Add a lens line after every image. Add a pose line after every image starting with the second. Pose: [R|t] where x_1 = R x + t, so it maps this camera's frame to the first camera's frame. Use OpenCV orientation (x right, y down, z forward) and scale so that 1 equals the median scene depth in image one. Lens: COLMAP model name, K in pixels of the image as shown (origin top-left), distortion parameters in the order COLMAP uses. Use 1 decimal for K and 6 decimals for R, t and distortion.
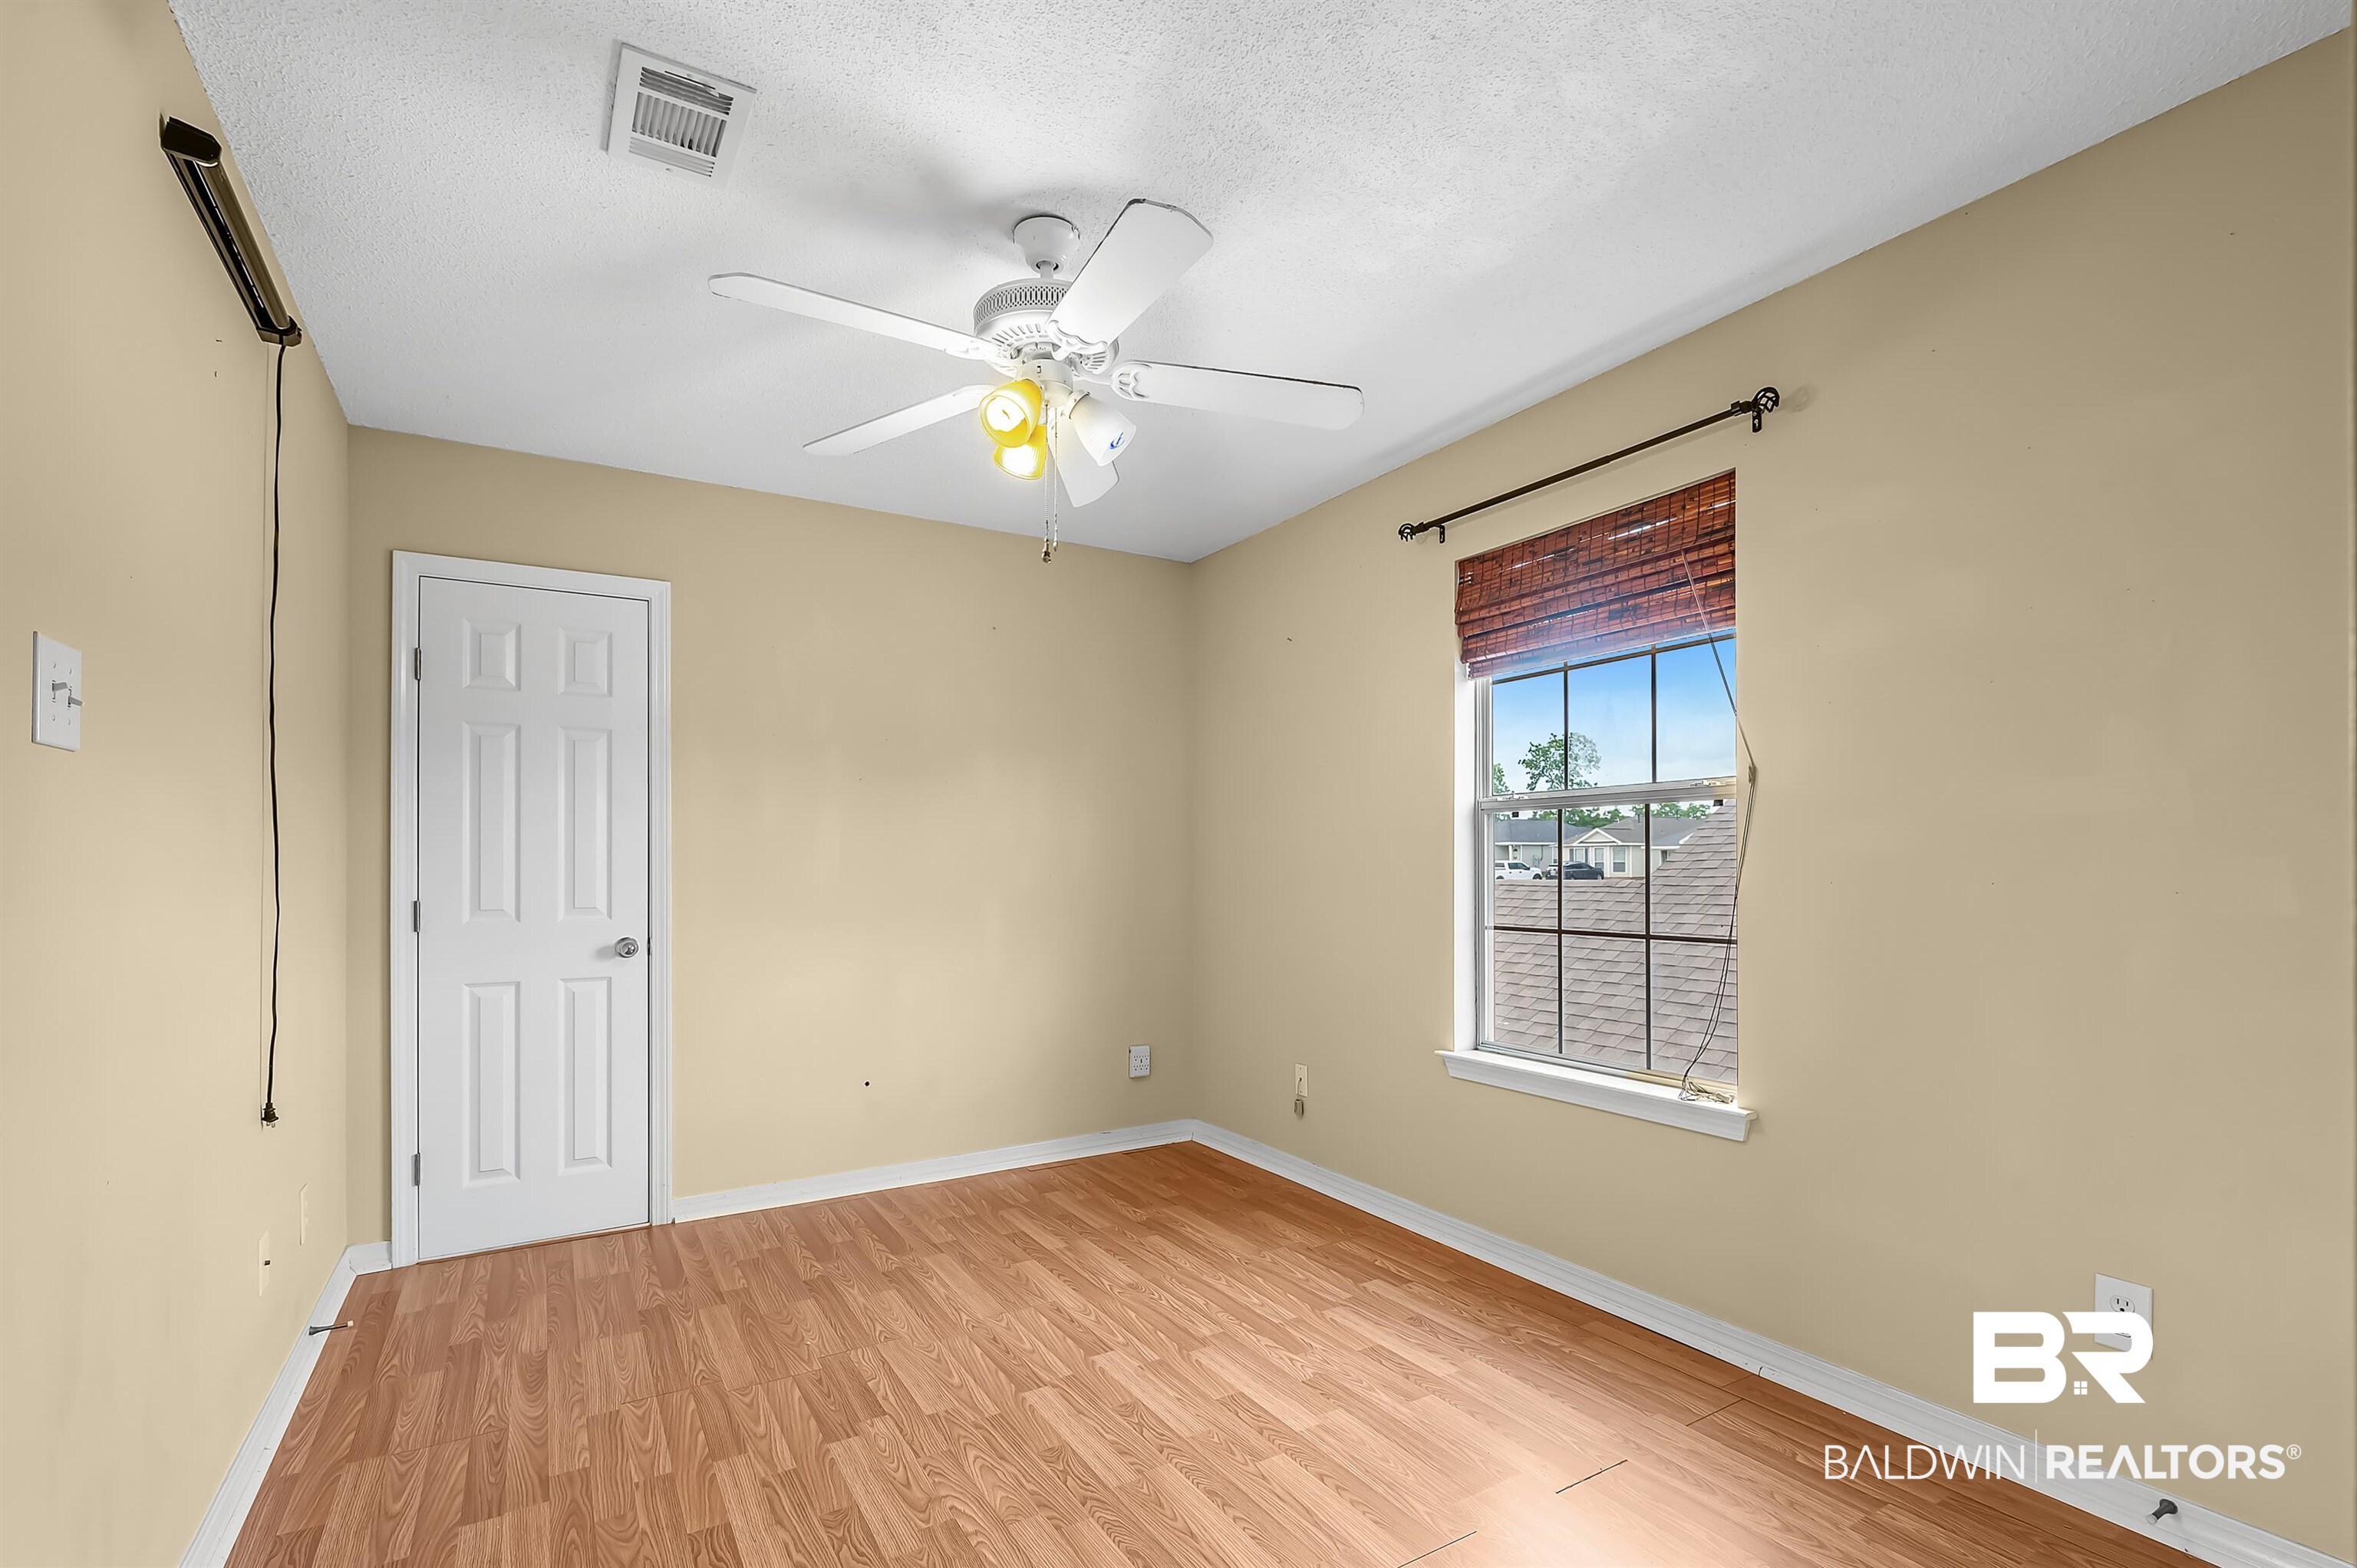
lens RADIAL K [[1042.8, 0, 1169.7], [0, 1042.8, 857.1], [0, 0, 1]] dist [-0.006921, -0.000468]
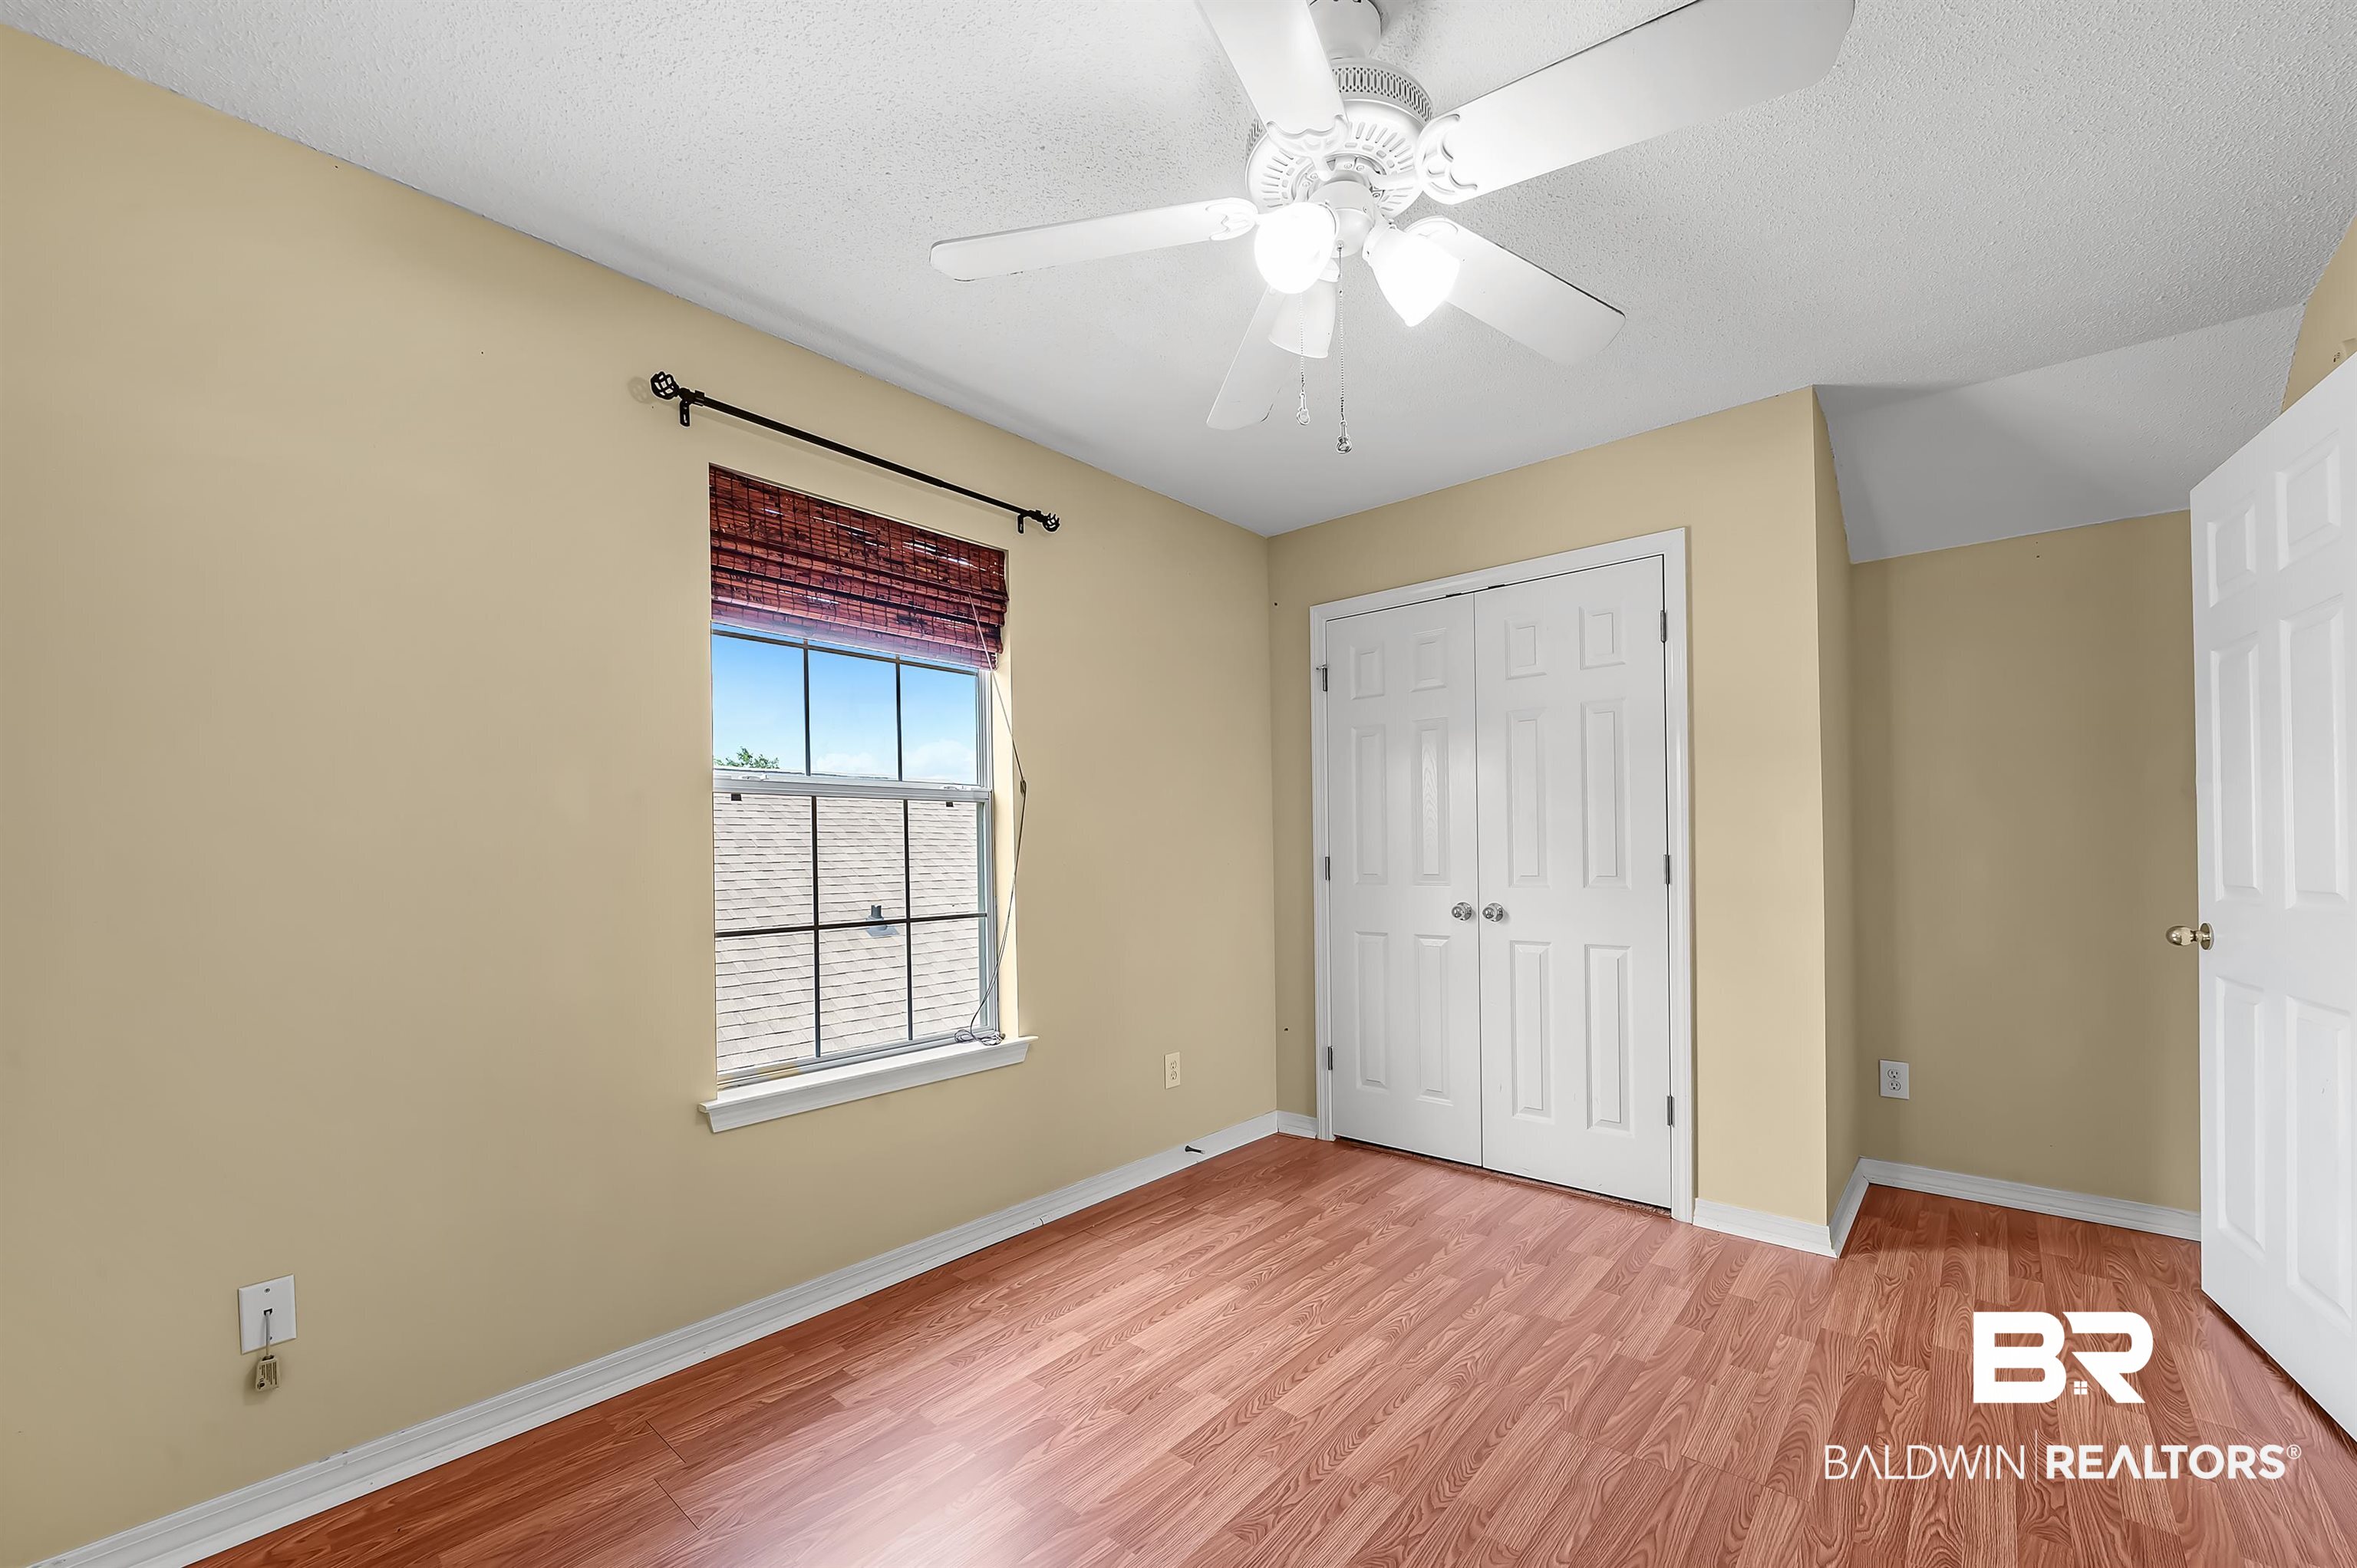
lens RADIAL K [[939.6, 0, 1183.8], [0, 939.6, 855.6], [0, 0, 1]] dist [-0.003434, -0.001121]
pose [[-0.310810, 0.005895, 0.950454, -0.320145], [0.007976, 0.999962, -0.003593, 0.007734], [-0.950439, 0.006464, -0.310845, 0.572656]]
